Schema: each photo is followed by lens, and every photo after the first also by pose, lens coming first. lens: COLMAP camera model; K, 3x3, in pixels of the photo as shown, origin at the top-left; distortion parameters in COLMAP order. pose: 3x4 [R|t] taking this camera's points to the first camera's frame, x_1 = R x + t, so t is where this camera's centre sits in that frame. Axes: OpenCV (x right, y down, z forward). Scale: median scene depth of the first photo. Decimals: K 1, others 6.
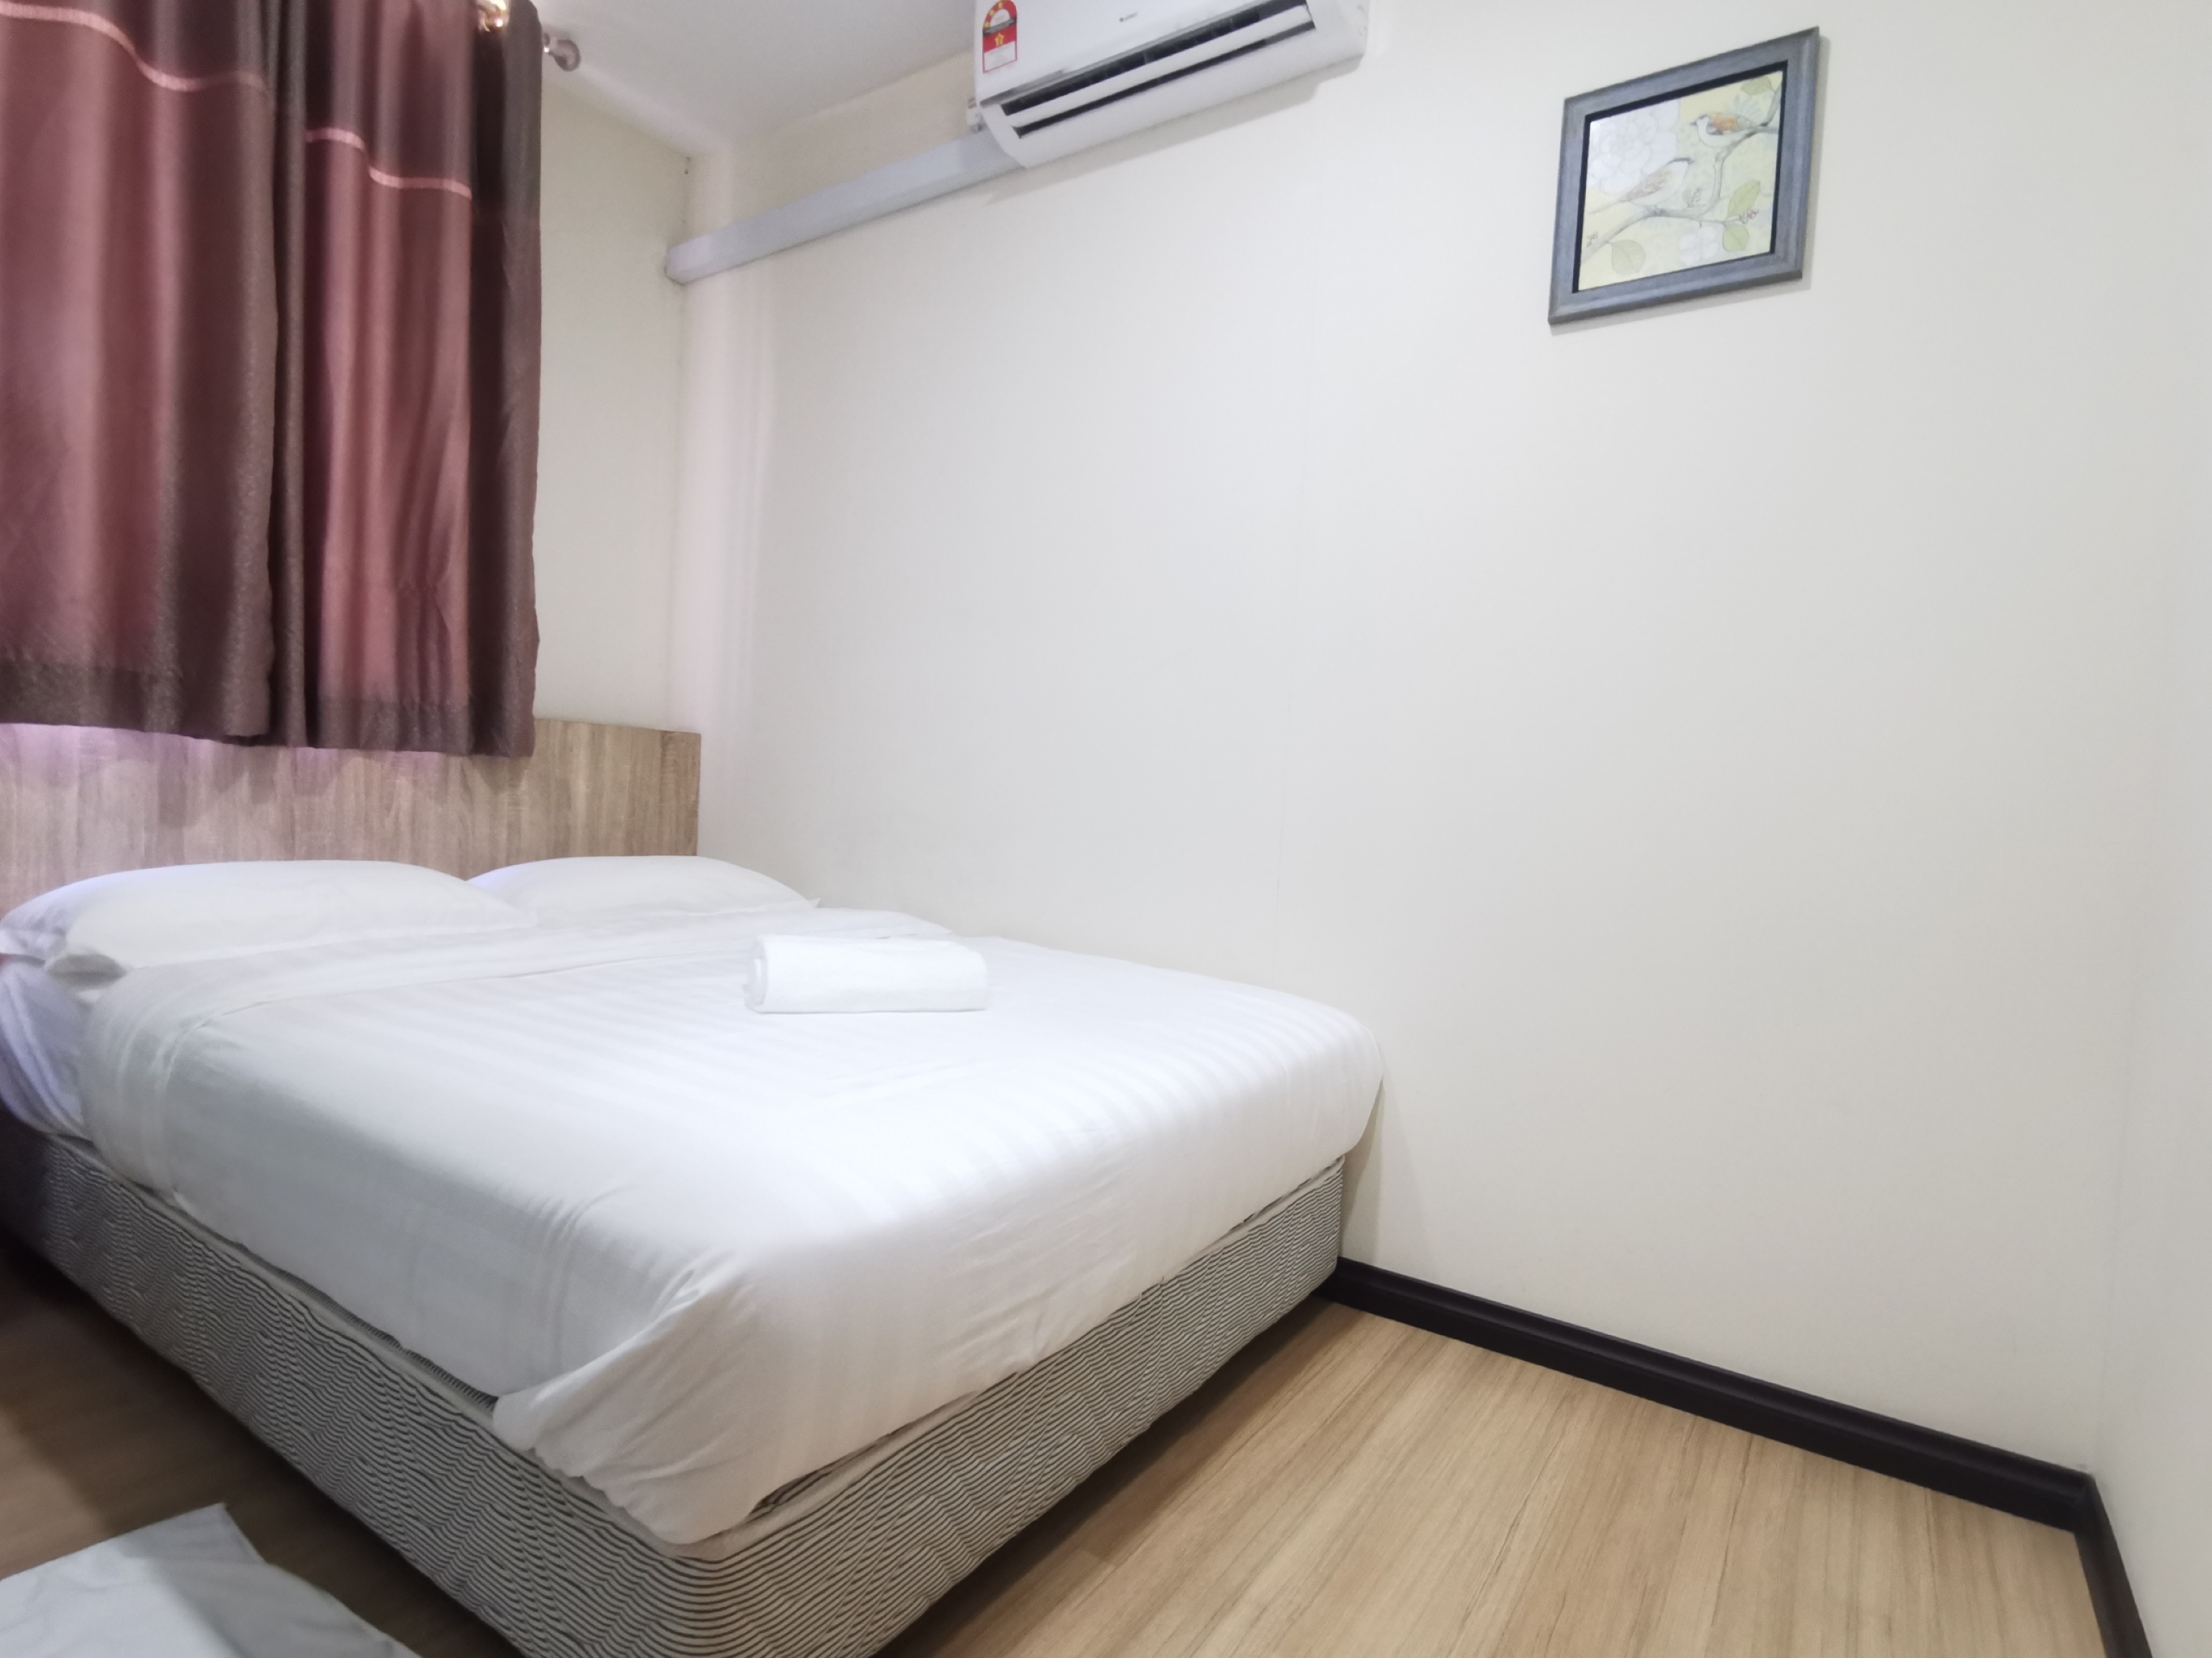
lens RADIAL K [[1116.5, 0, 1106.0], [0, 1116.5, 829.0], [0, 0, 1]] dist [0.000947, -0.005480]
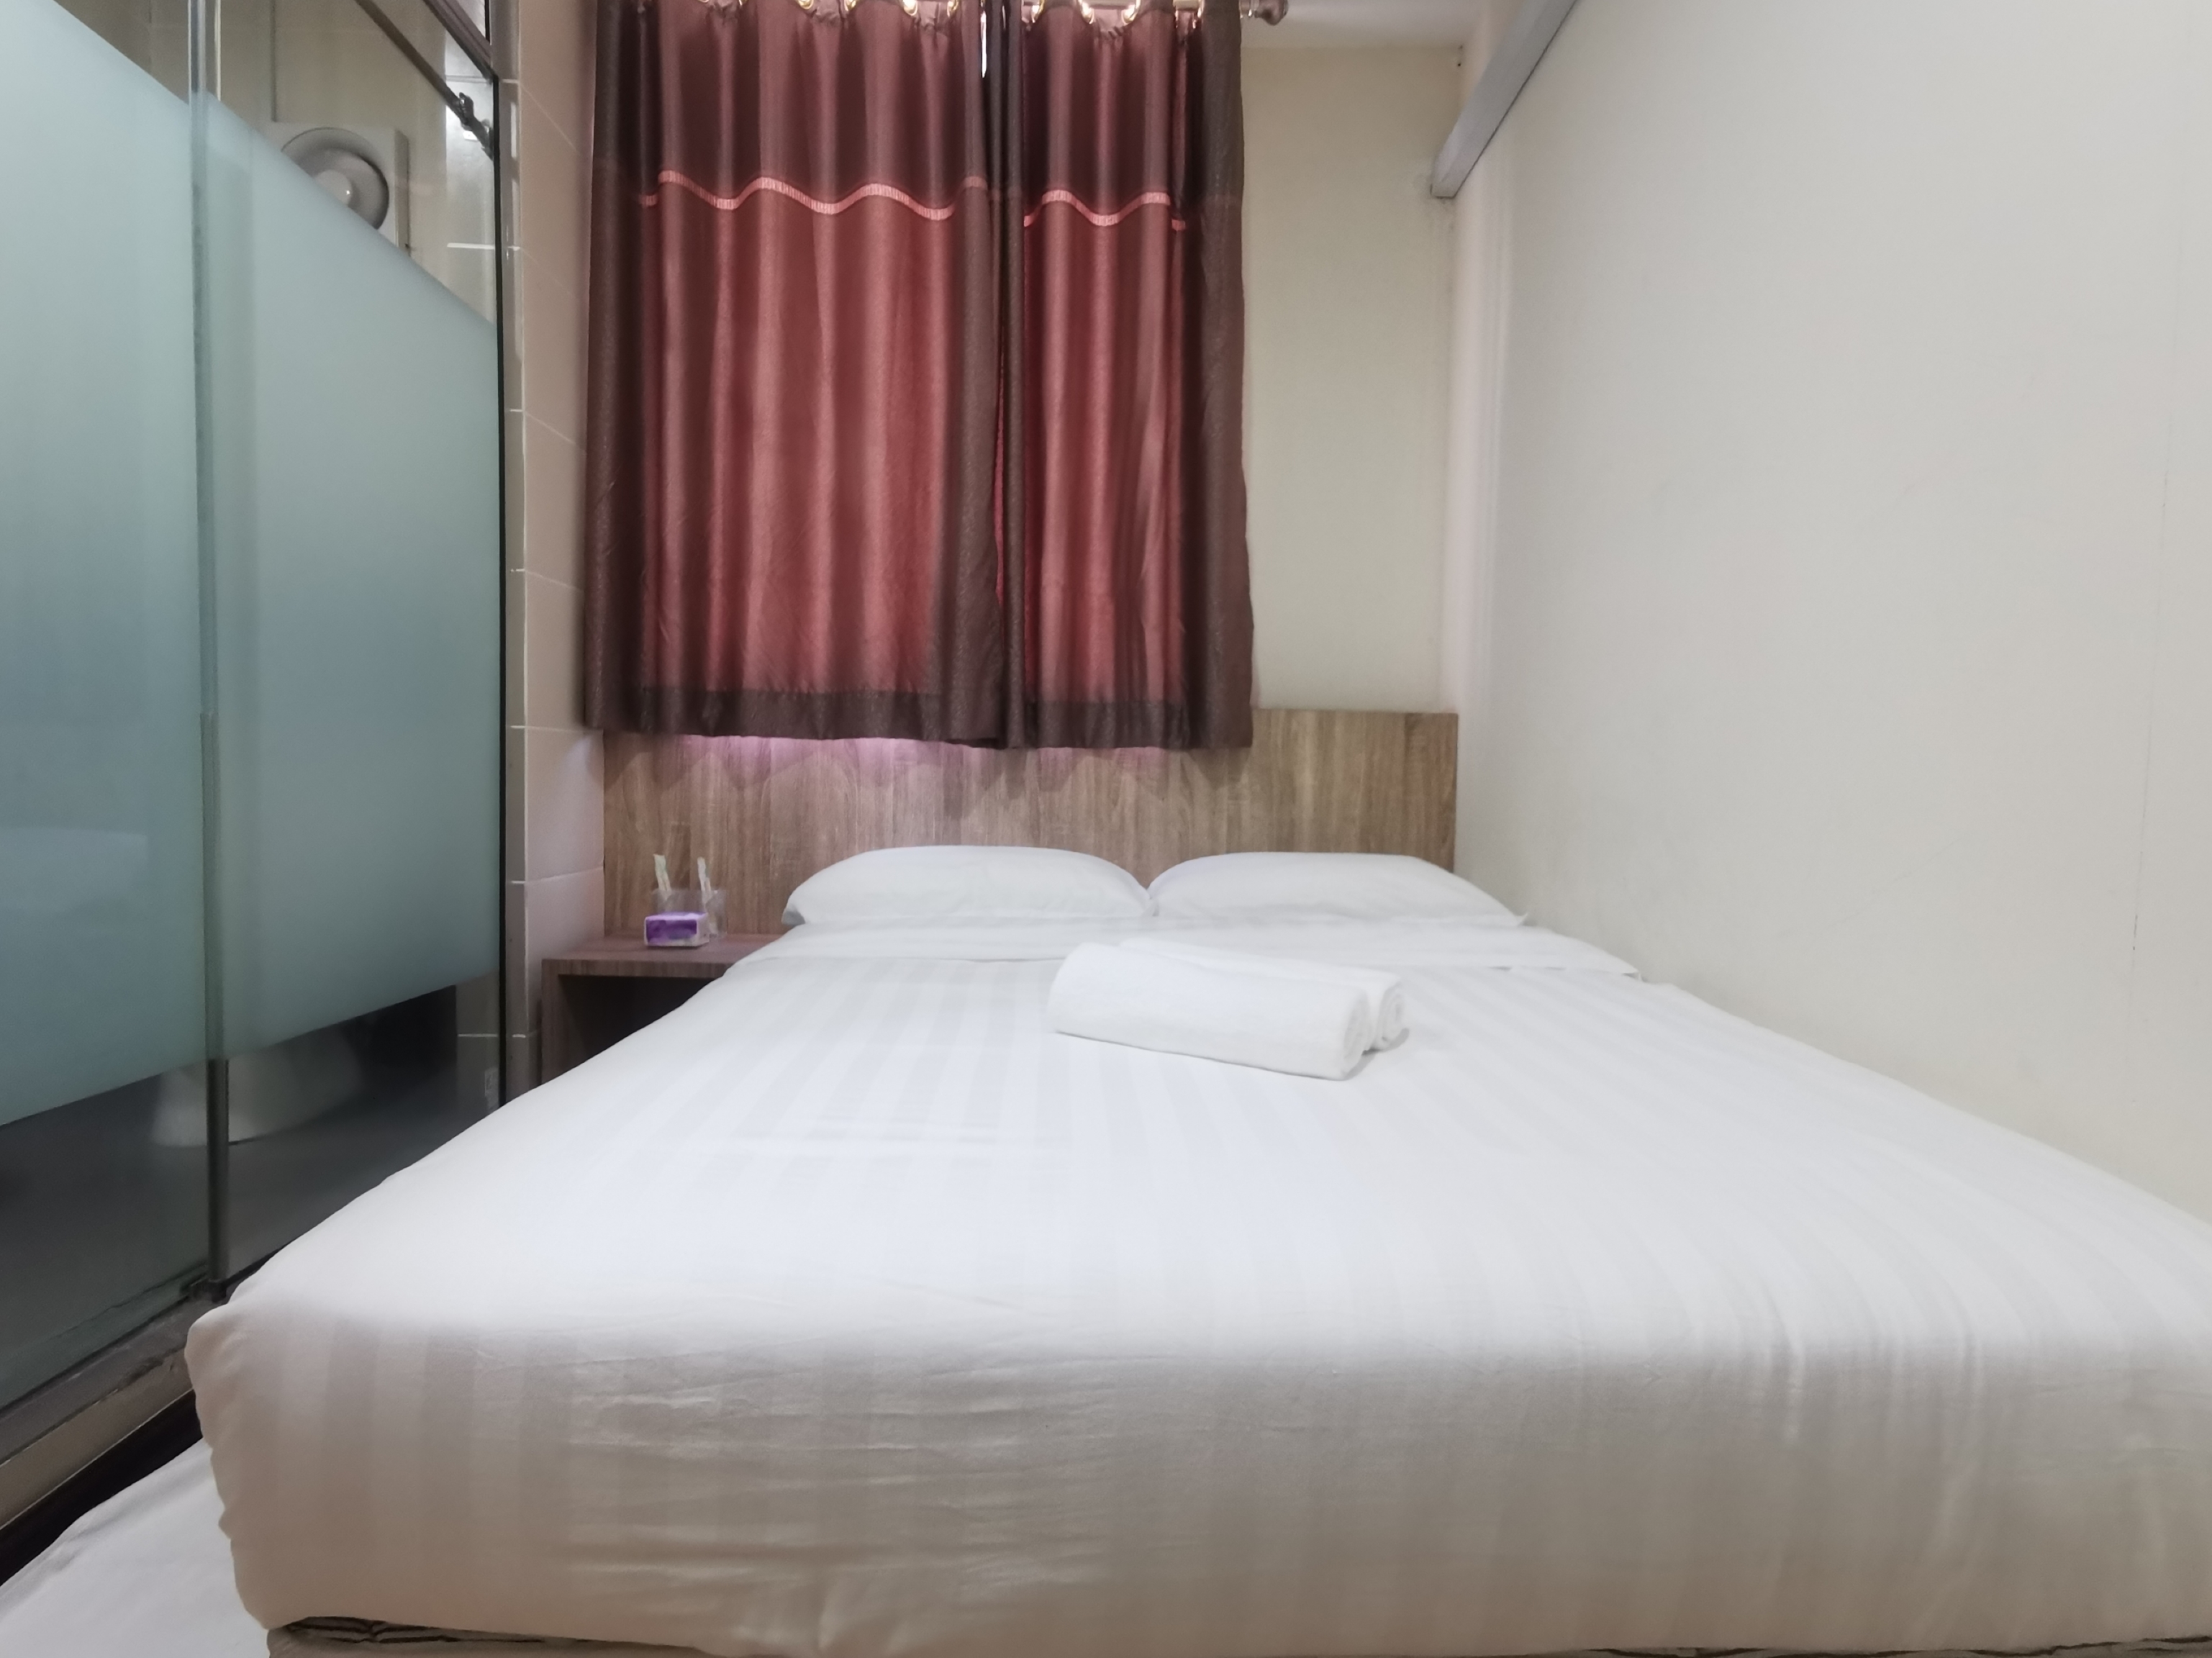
lens RADIAL K [[1155.2, 0, 1113.5], [0, 1155.2, 807.3], [0, 0, 1]] dist [0.026156, -0.000280]
pose [[0.575294, -0.015673, -0.817797, 0.328022], [-0.012602, 0.999528, -0.028020, 0.021433], [0.817850, 0.026426, 0.574825, 0.453599]]
